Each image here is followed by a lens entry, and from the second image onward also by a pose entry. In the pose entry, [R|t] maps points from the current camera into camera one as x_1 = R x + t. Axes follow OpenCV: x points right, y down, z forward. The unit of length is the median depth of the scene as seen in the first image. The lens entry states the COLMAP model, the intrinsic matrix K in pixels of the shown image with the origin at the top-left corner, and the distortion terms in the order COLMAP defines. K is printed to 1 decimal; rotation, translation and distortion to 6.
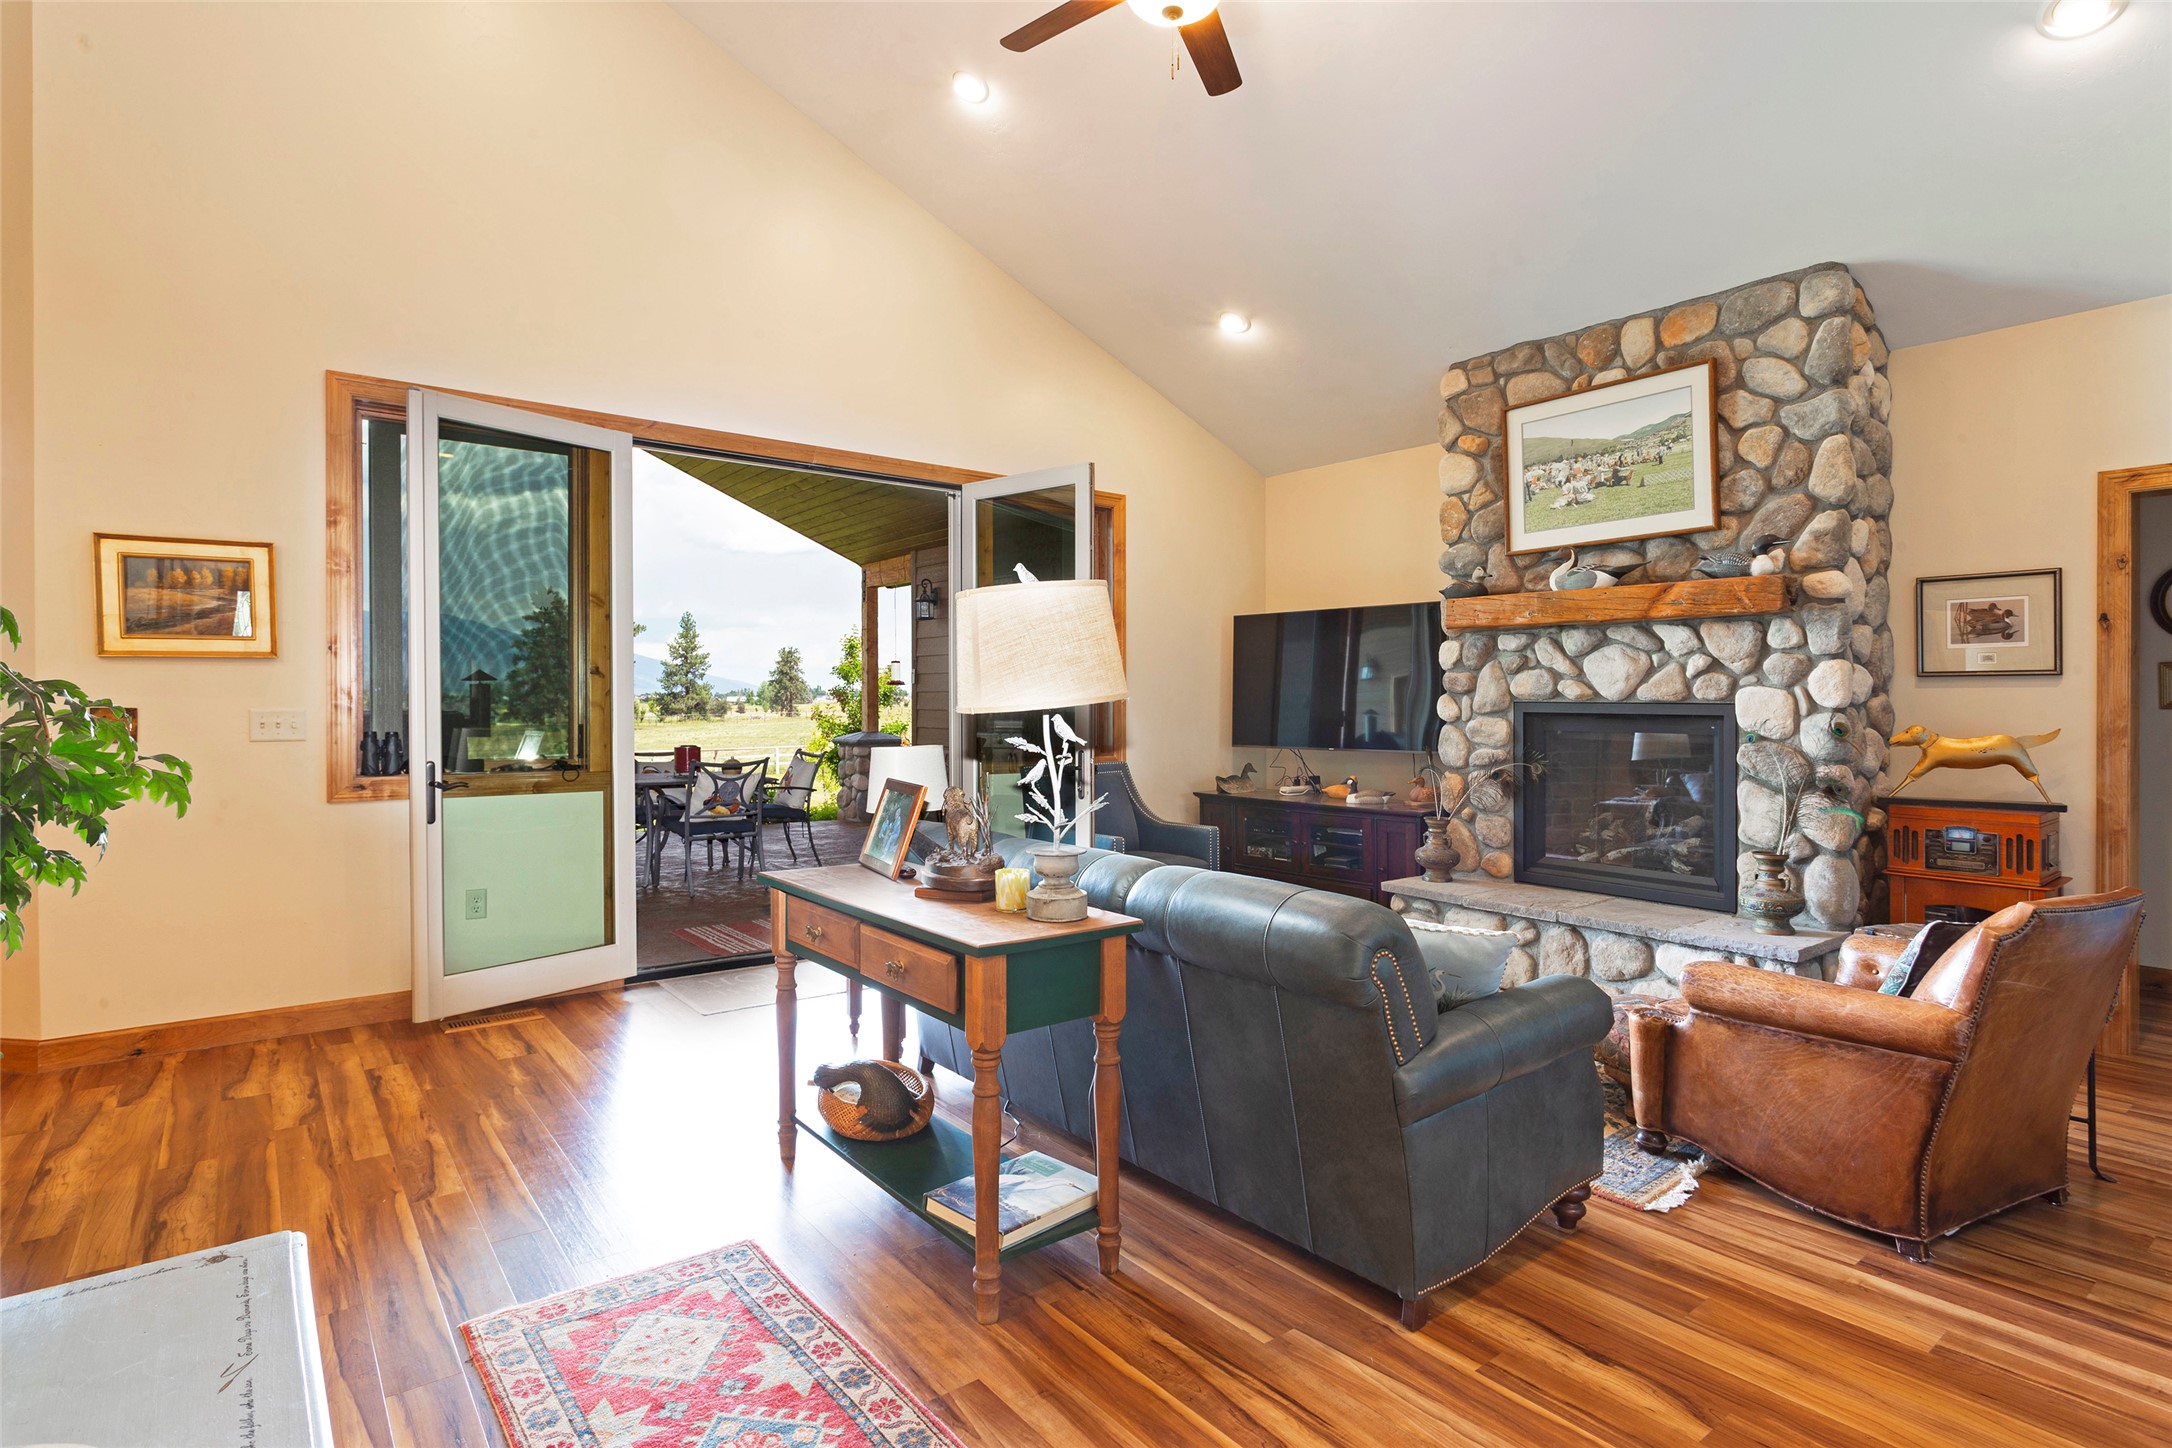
lens RADIAL K [[1104.0, 0, 1081.0], [0, 1104.0, 704.0], [0, 0, 1]] dist [0.000479, 0.001257]
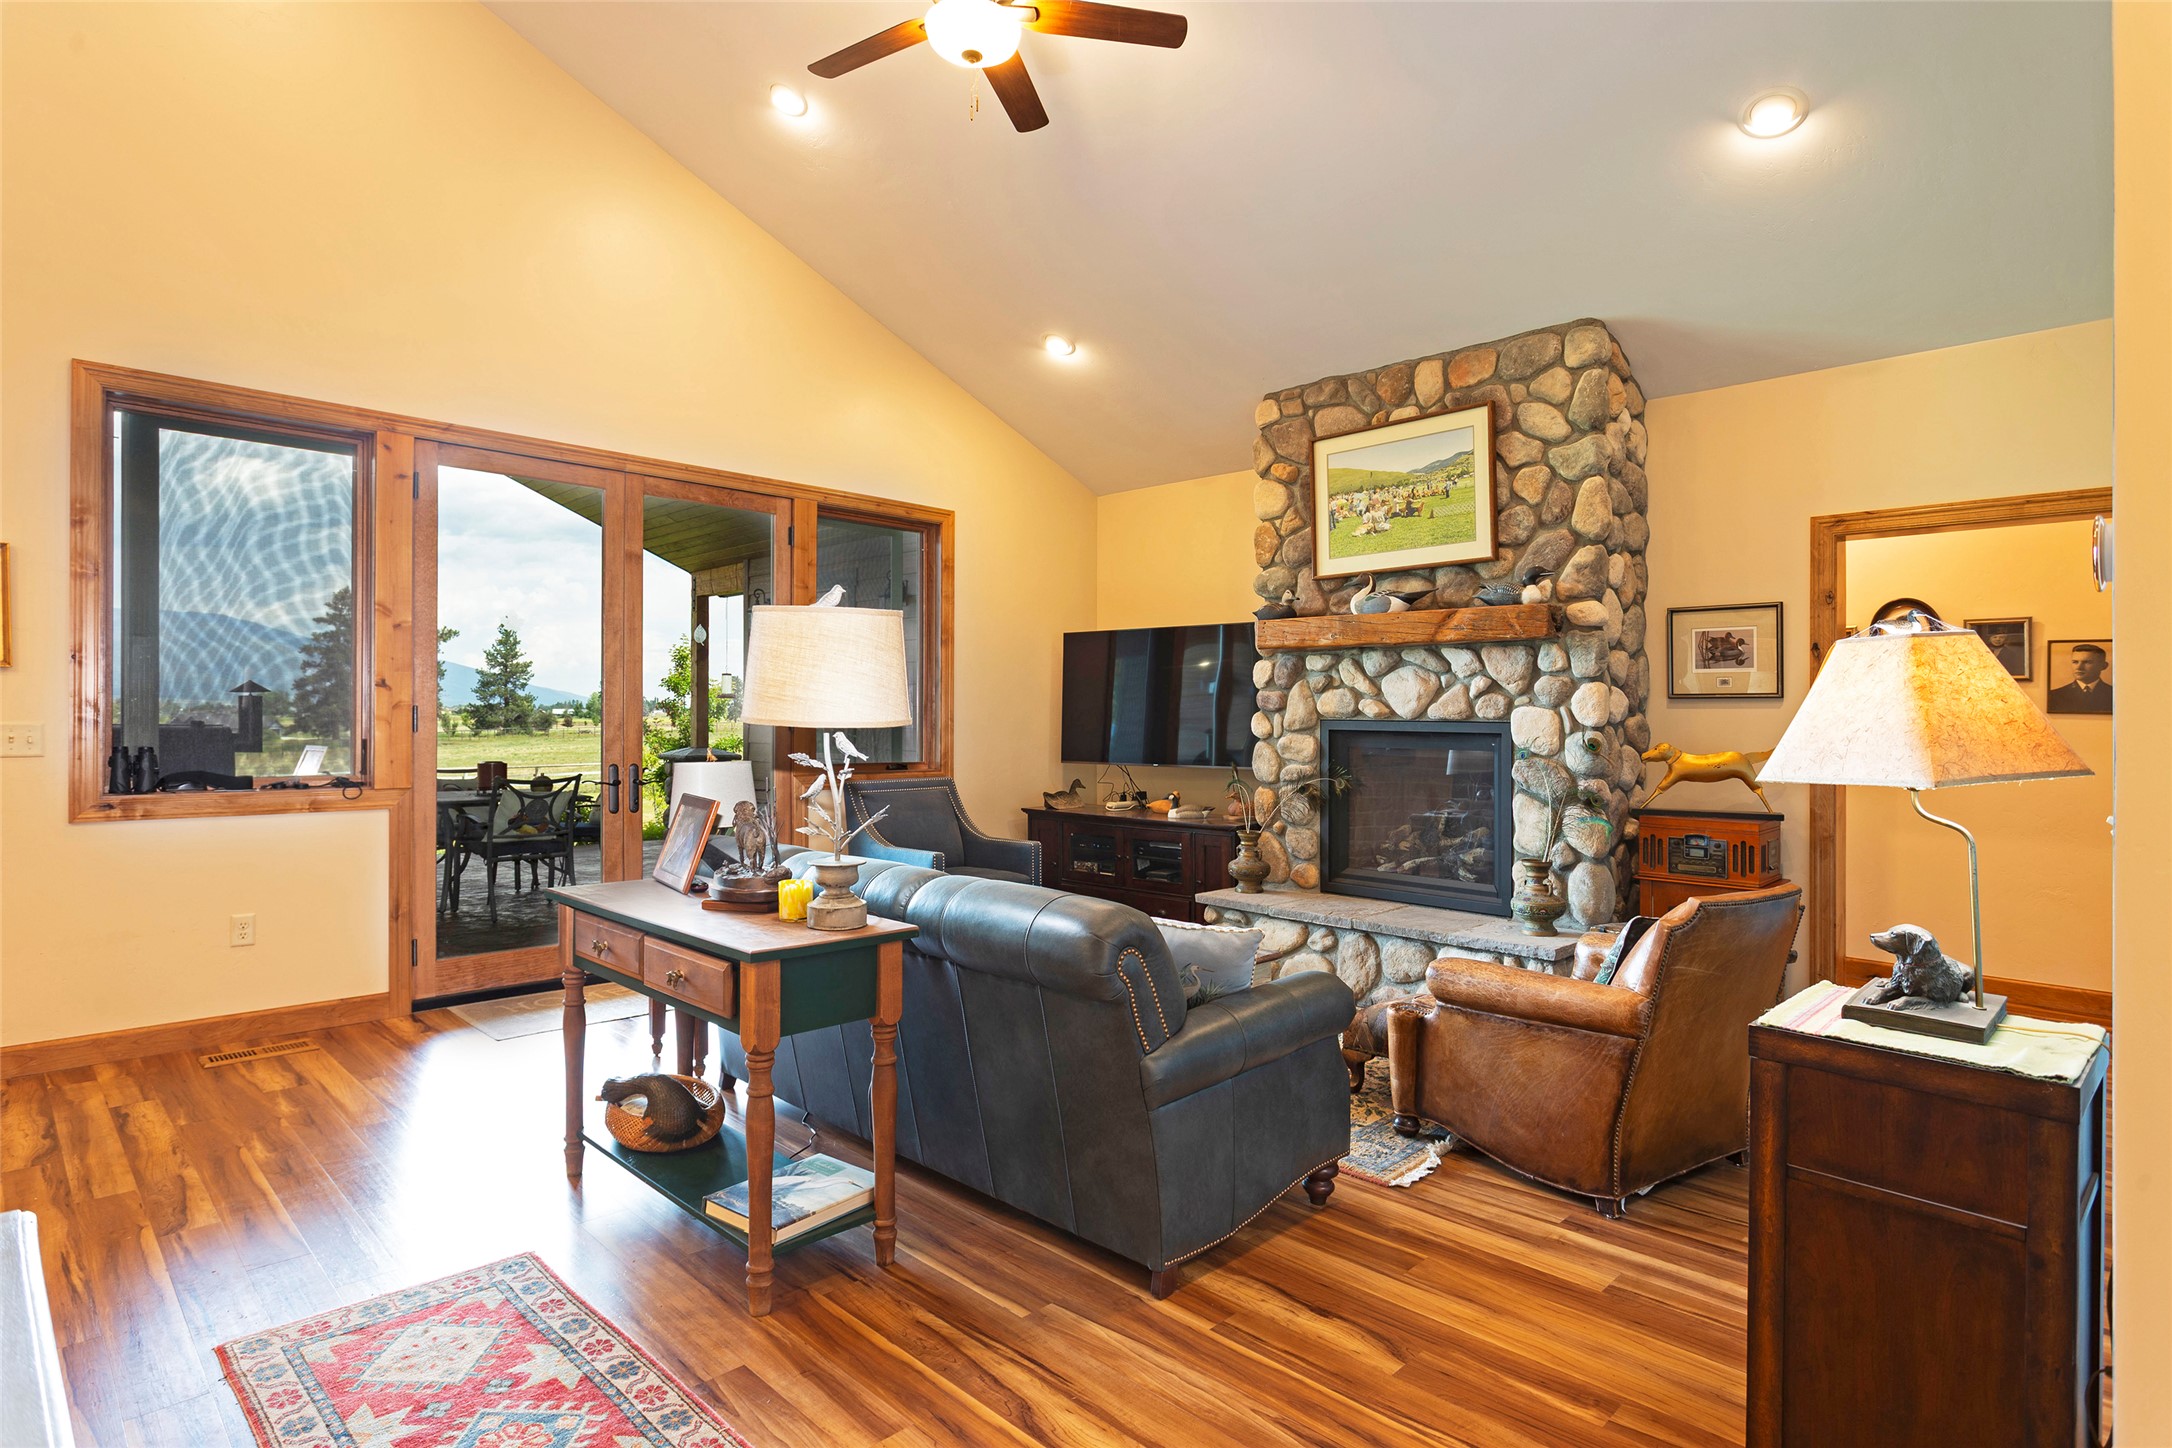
lens RADIAL K [[1140.3, 0, 1076.4], [0, 1140.3, 711.2], [0, 0, 1]] dist [0.016663, -0.016873]
pose [[0.992784, 0.005120, 0.119805, 0.038692], [-0.004335, 0.999967, -0.006808, -0.001696], [-0.119835, 0.006240, 0.992774, -0.054341]]
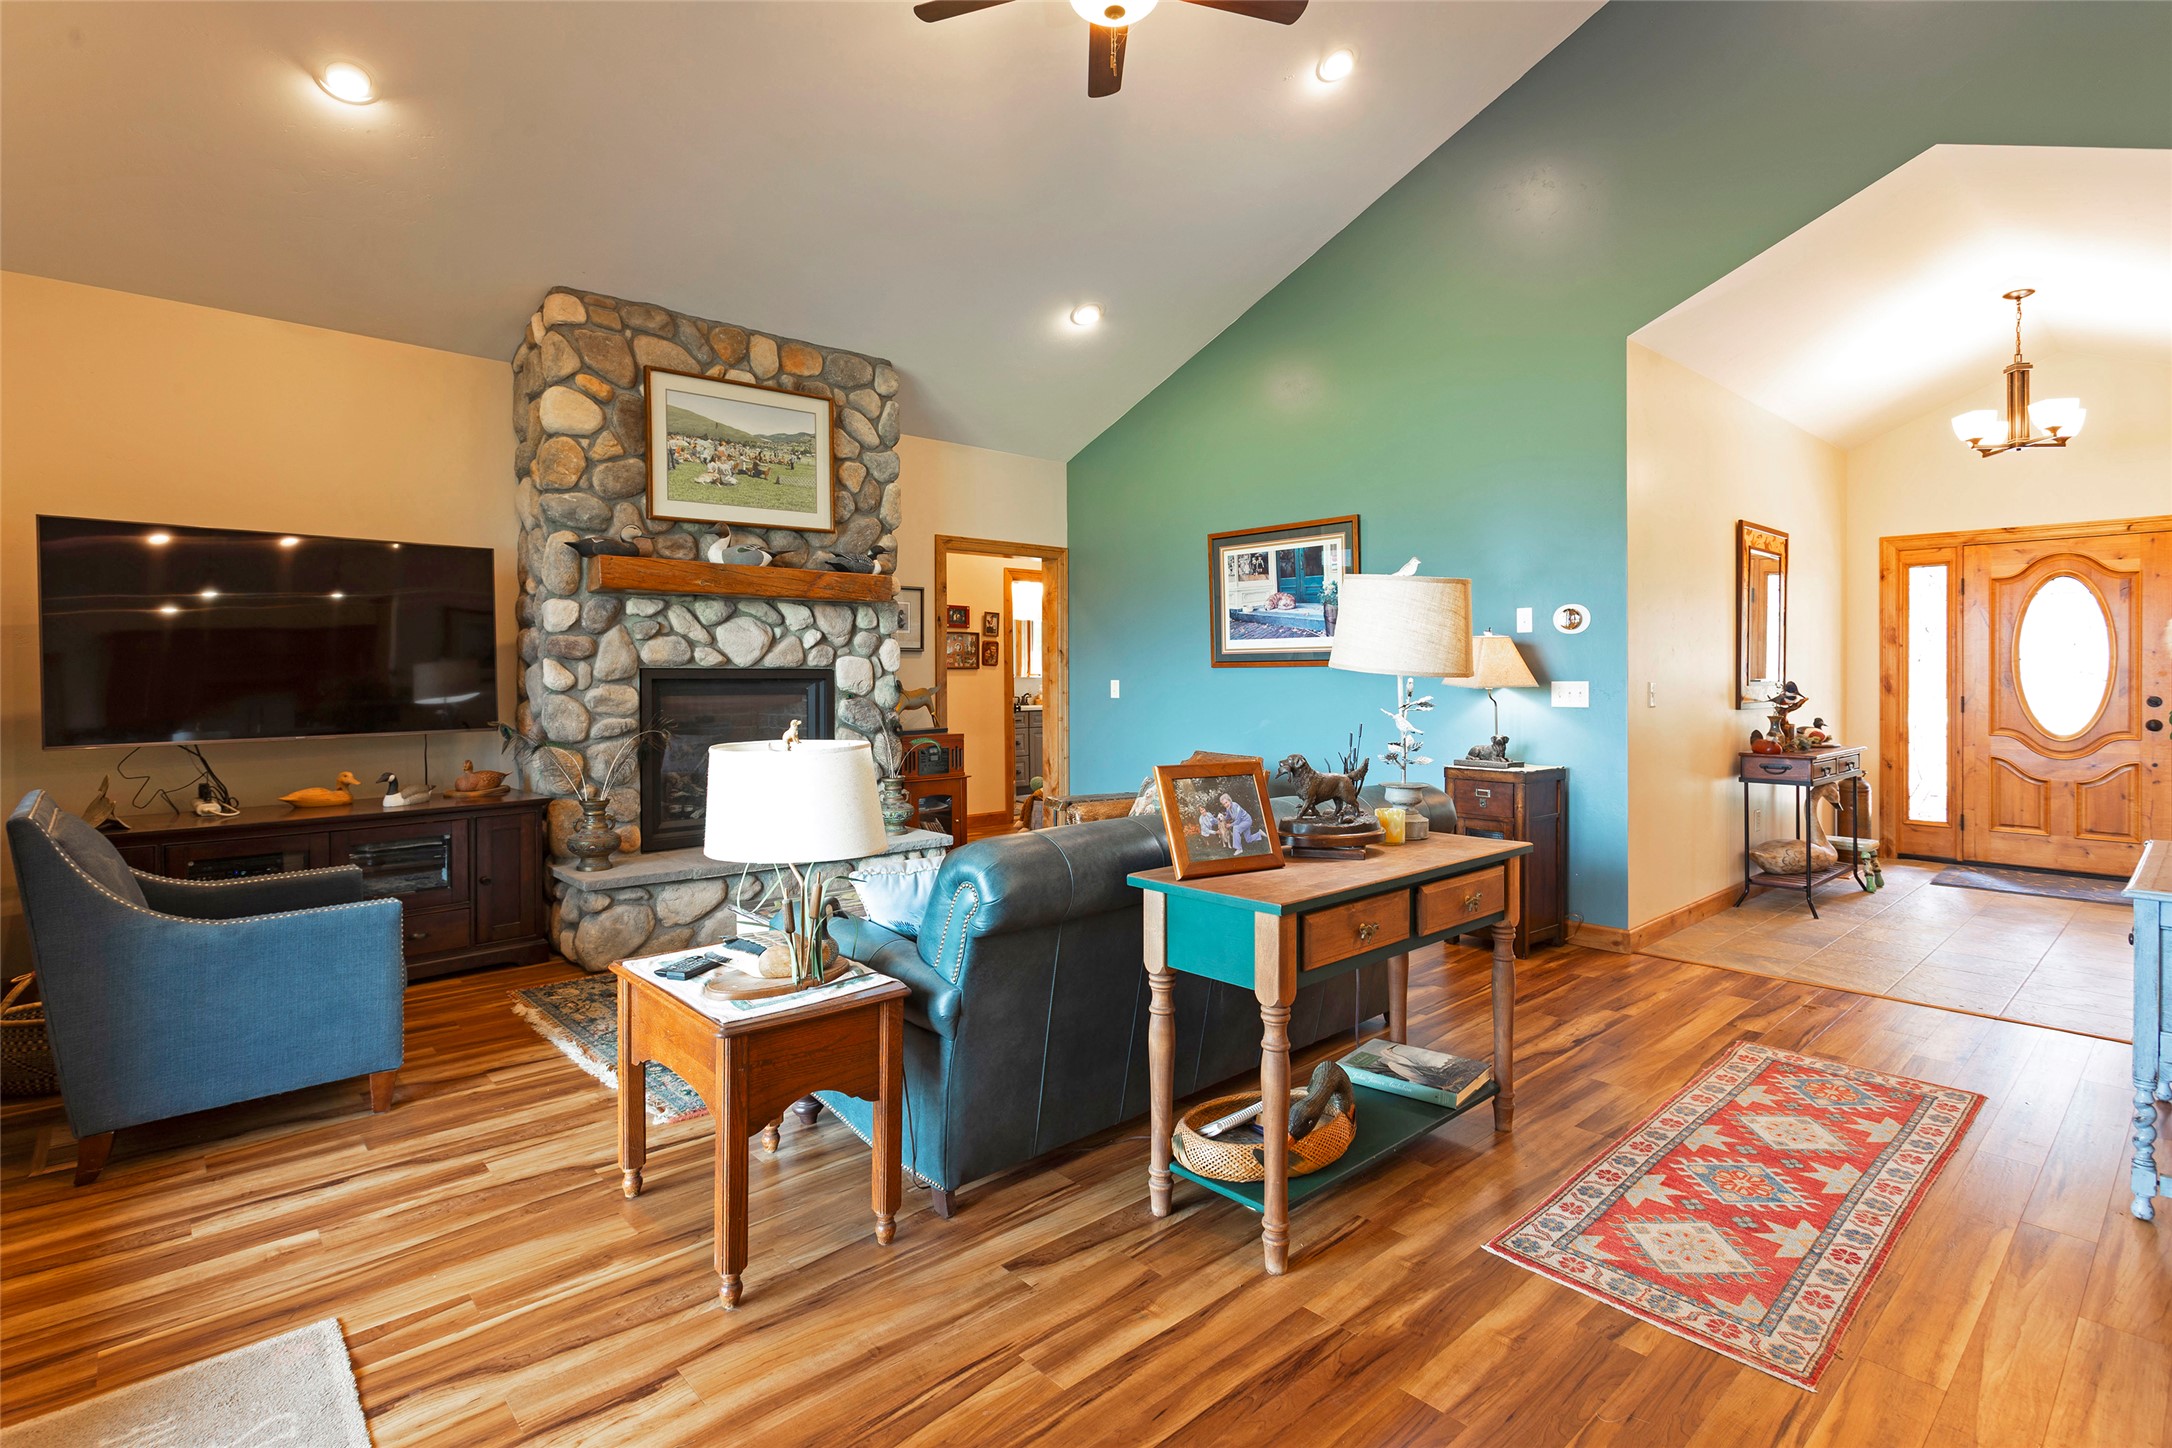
lens RADIAL K [[1040.2, 0, 1084.9], [0, 1040.2, 678.6], [0, 0, 1]] dist [0.004868, 0.001155]
pose [[-0.065859, -0.011996, 0.997757, -0.647186], [0.004025, 0.999916, 0.012288, -0.003018], [-0.997821, 0.004825, -0.065805, 0.785183]]
